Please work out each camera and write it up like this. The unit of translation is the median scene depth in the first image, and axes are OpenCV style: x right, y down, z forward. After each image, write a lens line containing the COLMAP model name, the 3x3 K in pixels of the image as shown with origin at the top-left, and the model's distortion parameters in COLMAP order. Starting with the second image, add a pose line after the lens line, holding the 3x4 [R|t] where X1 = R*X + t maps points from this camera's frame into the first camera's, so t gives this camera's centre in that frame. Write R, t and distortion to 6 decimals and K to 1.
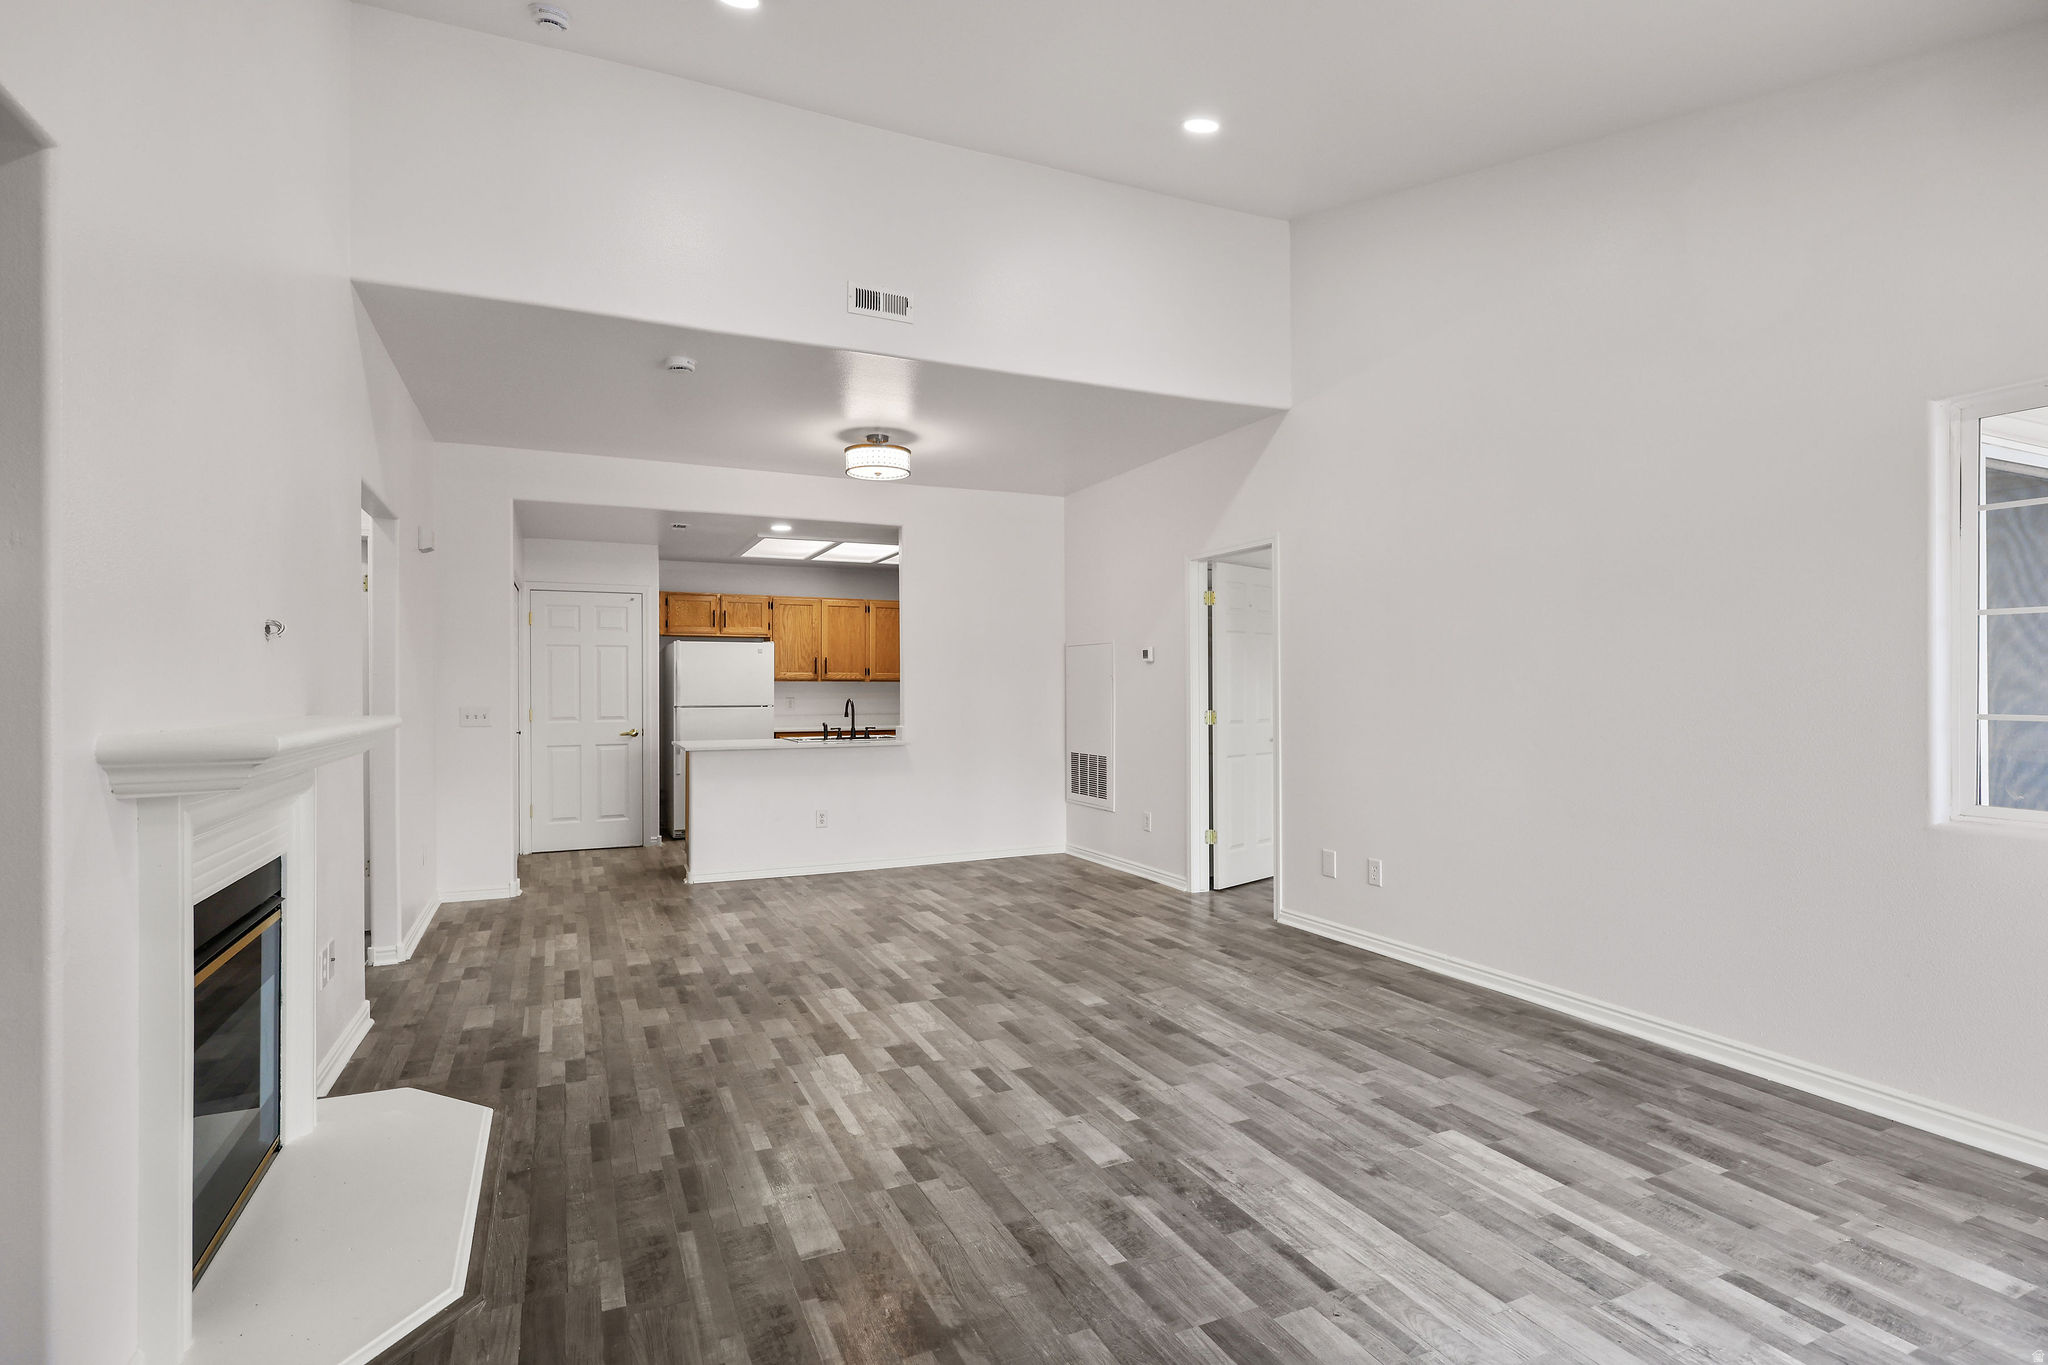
lens RADIAL K [[987.9, 0, 1014.6], [0, 987.9, 685.0], [0, 0, 1]] dist [-0.001012, -0.000068]
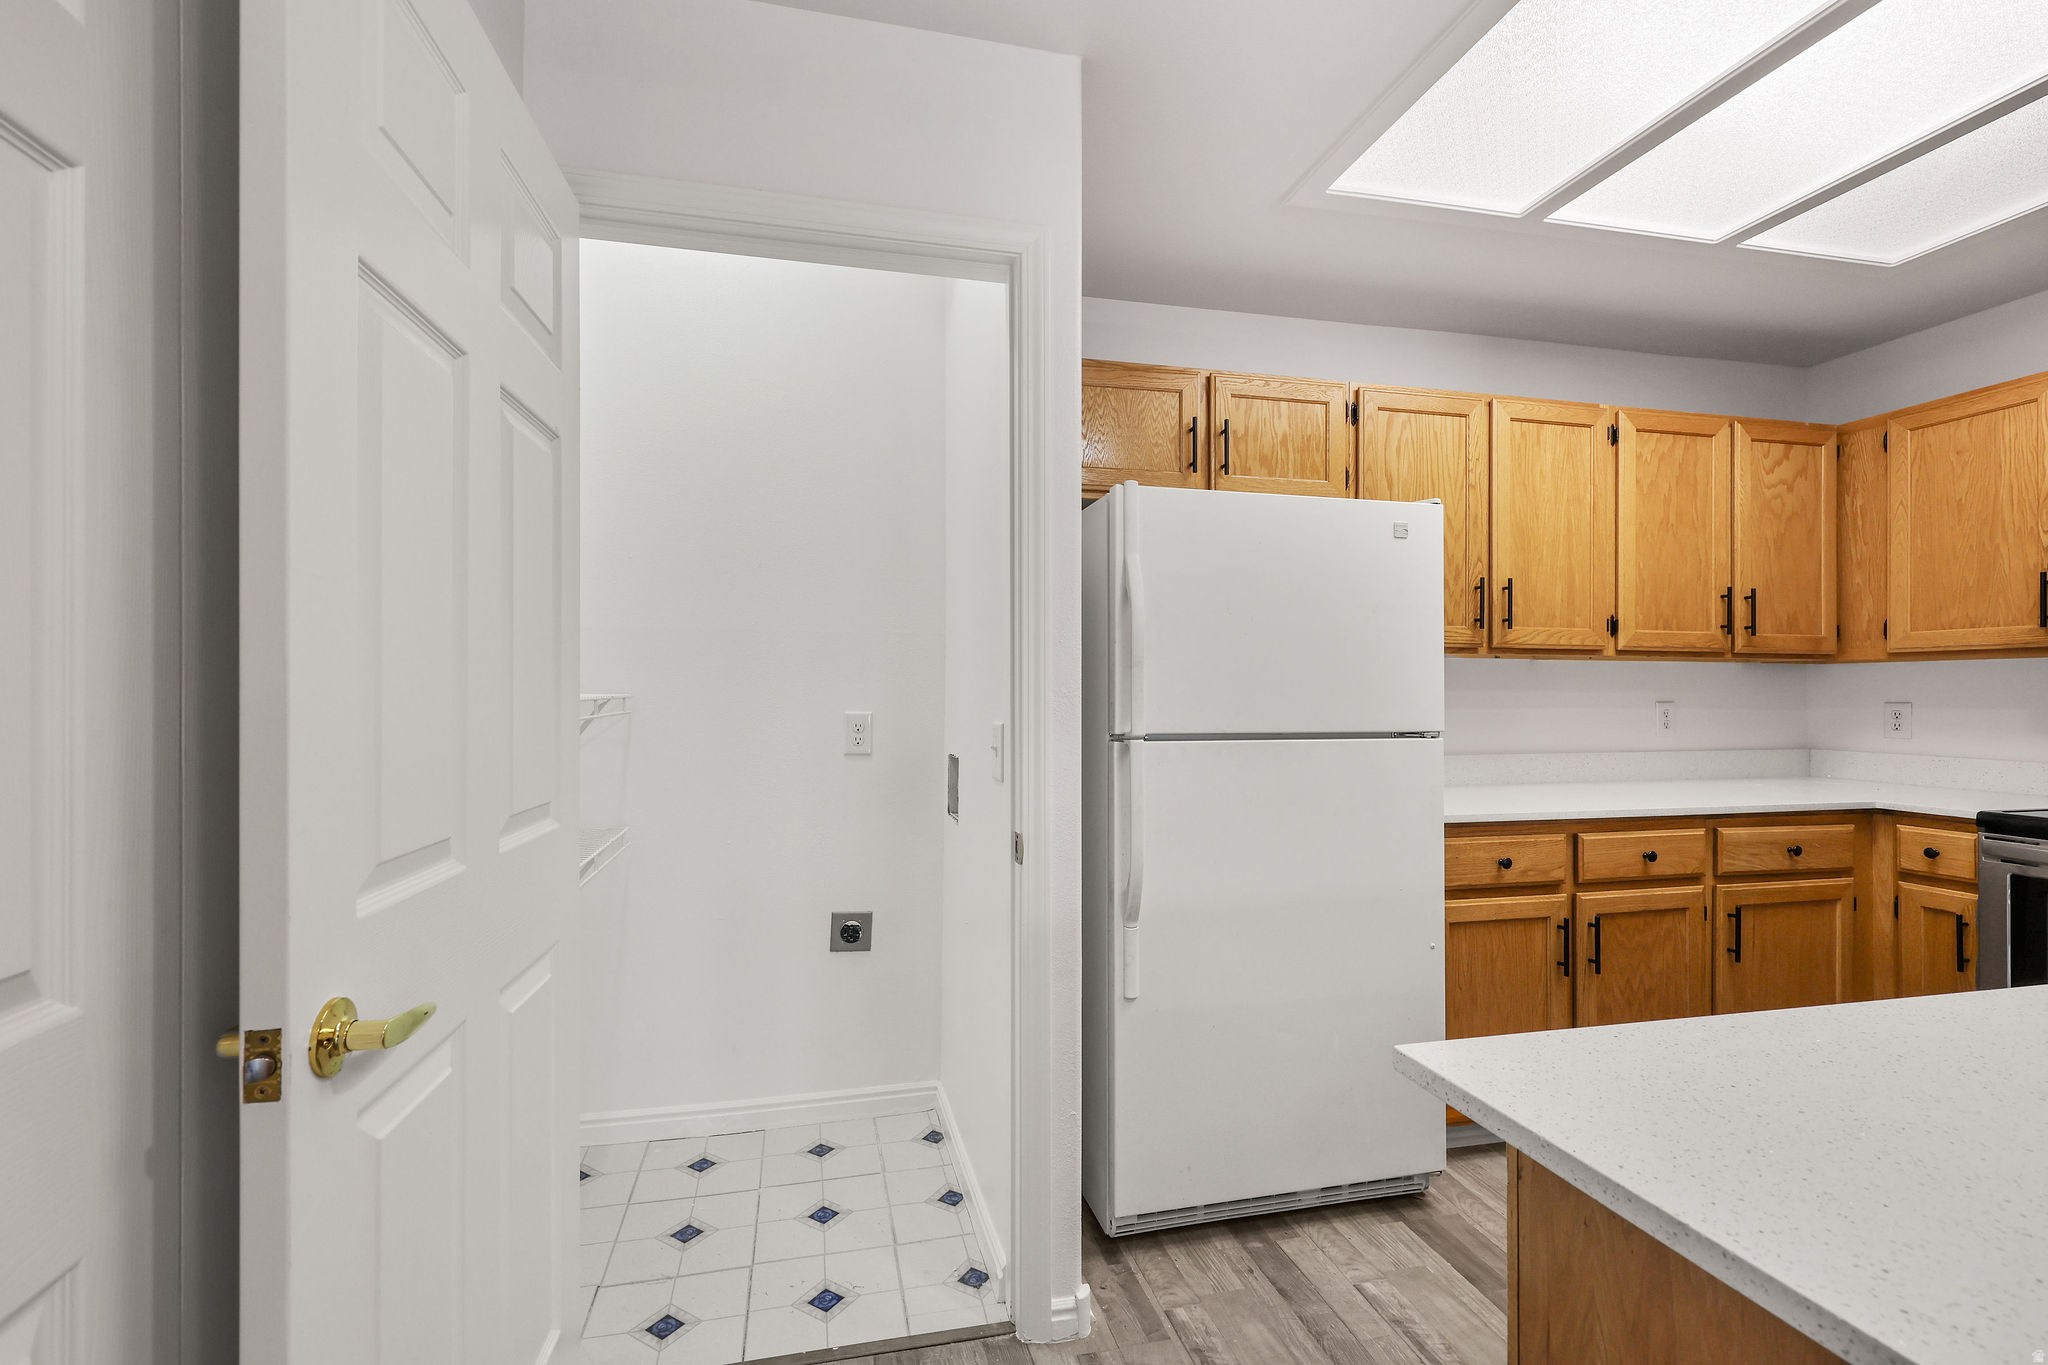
lens RADIAL K [[905.5, 0, 1024.0], [0, 905.5, 682.5], [0, 0, 1]] dist [0.004272, 0.000625]
pose [[0.981383, -0.000474, -0.192058, -0.604588], [-0.001172, 0.999964, -0.008457, 0.018123], [0.192055, 0.008525, 0.981347, 1.428187]]
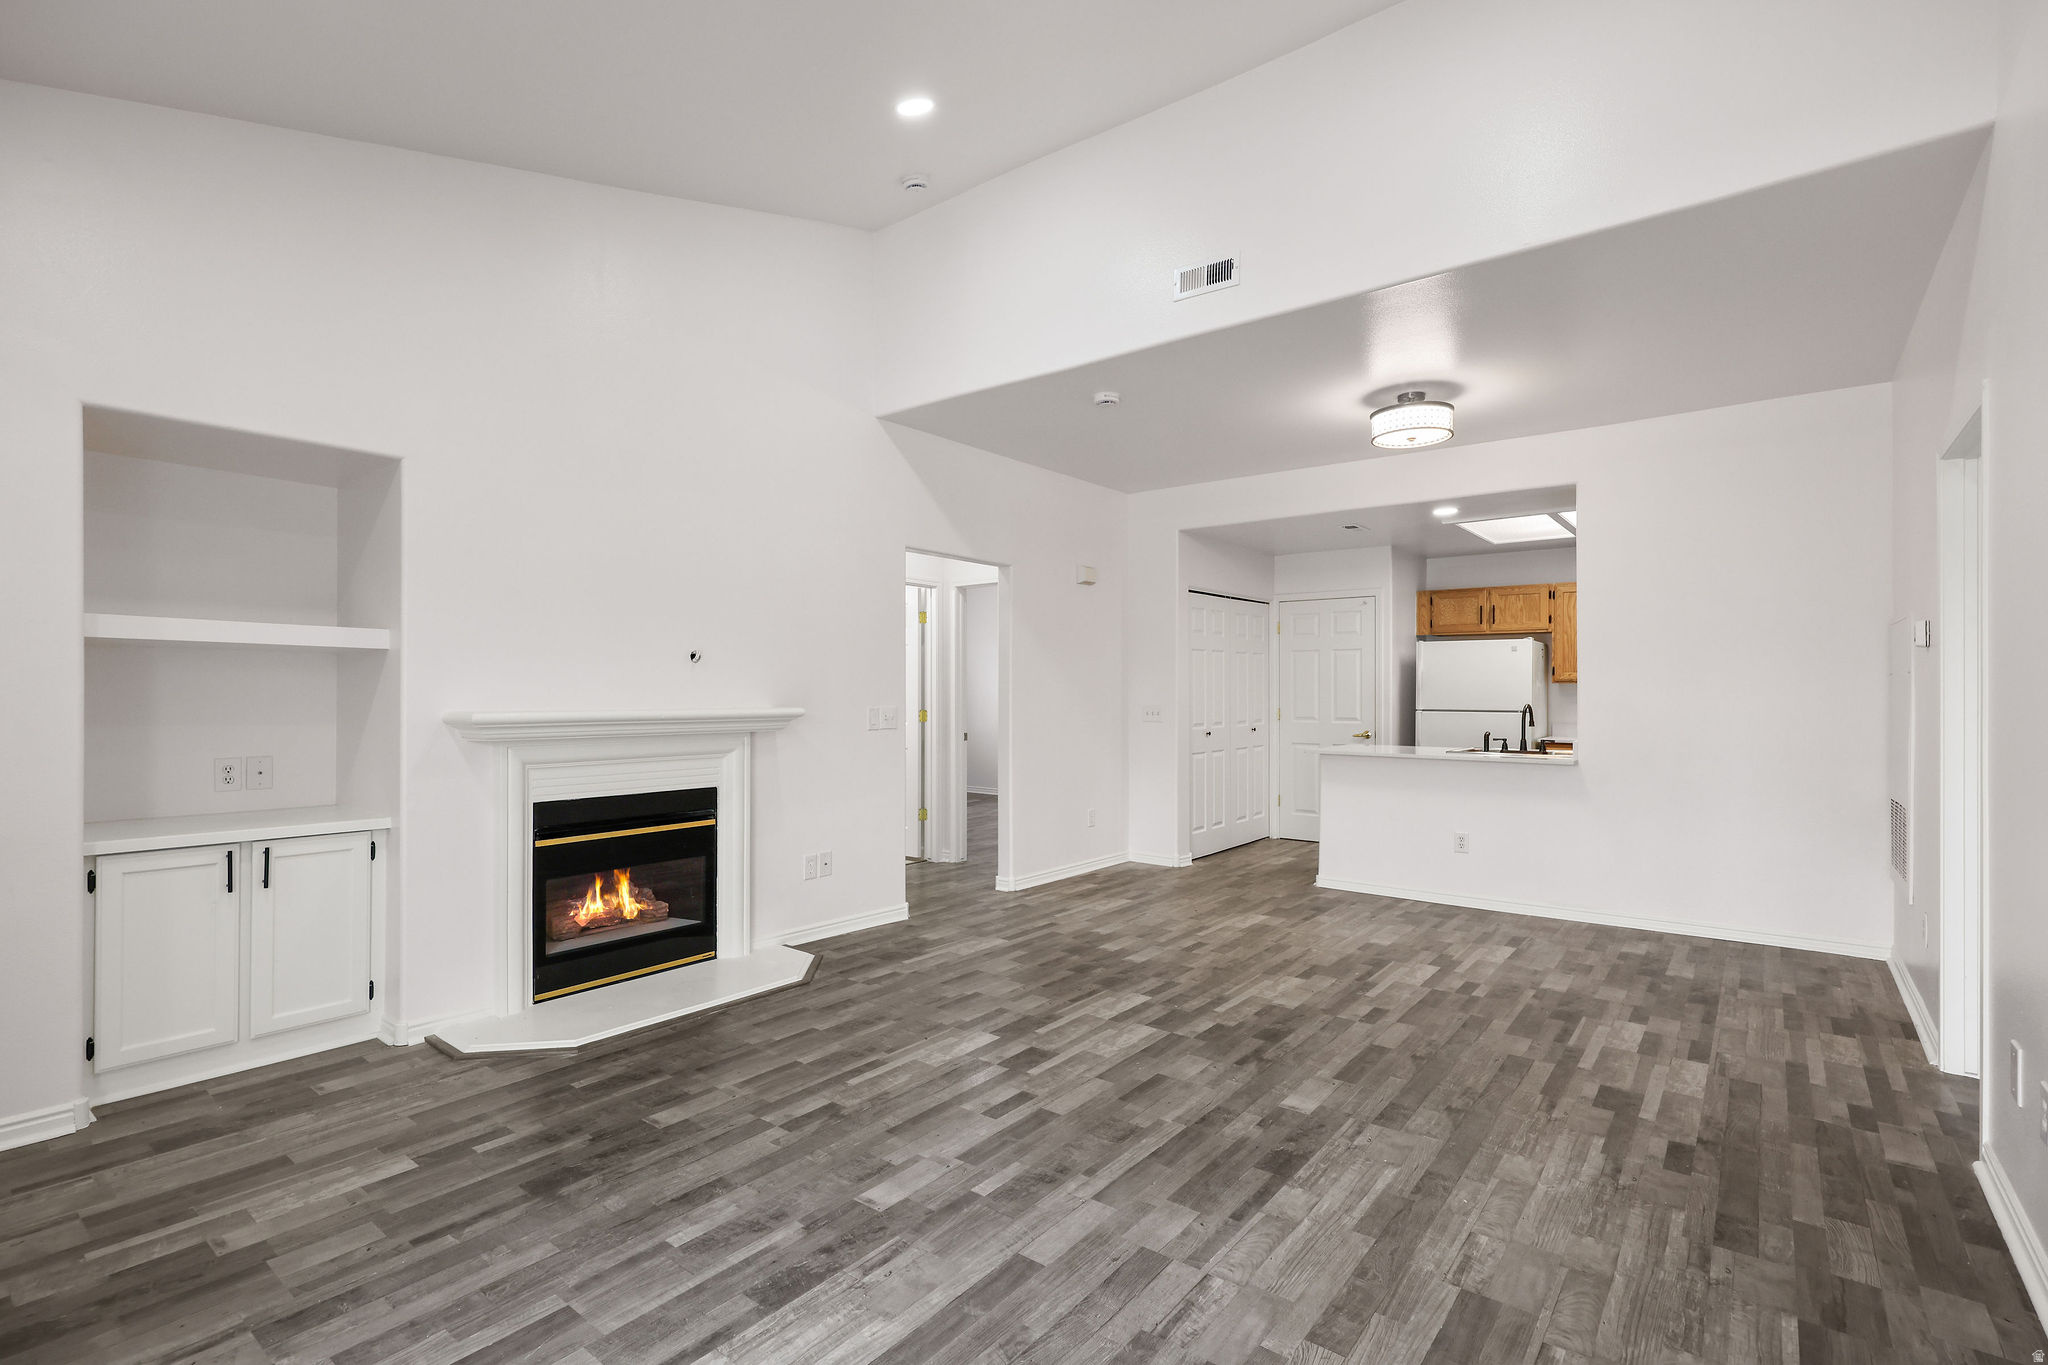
lens RADIAL K [[952.9, 0, 1014.0], [0, 952.9, 685.6], [0, 0, 1]] dist [0.001296, 0.000613]
pose [[0.454691, -0.001045, -0.890649, 0.572148], [-0.000308, 0.999999, -0.001331, -0.000718], [0.890649, 0.000880, 0.454690, 0.424729]]
